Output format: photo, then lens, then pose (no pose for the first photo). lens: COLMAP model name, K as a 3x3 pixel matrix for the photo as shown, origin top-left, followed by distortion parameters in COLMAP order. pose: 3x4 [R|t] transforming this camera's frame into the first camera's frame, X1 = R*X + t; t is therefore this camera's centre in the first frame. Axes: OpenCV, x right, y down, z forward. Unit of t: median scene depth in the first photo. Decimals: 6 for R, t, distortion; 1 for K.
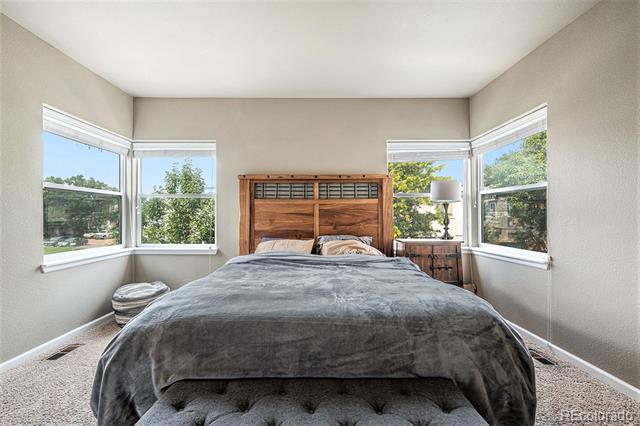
lens RADIAL K [[273.7, 0, 321.5], [0, 273.7, 212.1], [0, 0, 1]] dist [-0.002319, -0.000397]
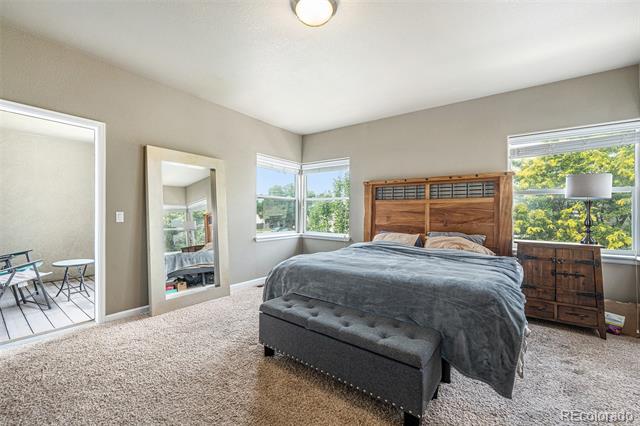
lens RADIAL K [[272.4, 0, 311.8], [0, 272.4, 208.4], [0, 0, 1]] dist [-0.002114, -0.000190]
pose [[0.791030, -0.000523, -0.611777, 0.294790], [-0.003437, 0.999980, -0.005299, -0.001680], [0.611768, 0.006294, 0.791012, -0.180612]]
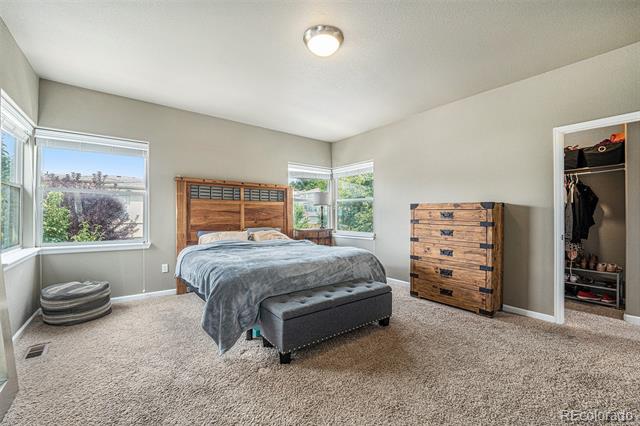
lens RADIAL K [[257.1, 0, 337.4], [0, 257.1, 209.9], [0, 0, 1]] dist [-0.001049, -0.000159]
pose [[0.774541, 0.016743, 0.632302, -0.452343], [-0.014377, 0.999857, -0.008864, 0.001884], [-0.632361, -0.002225, 0.774671, -0.250603]]
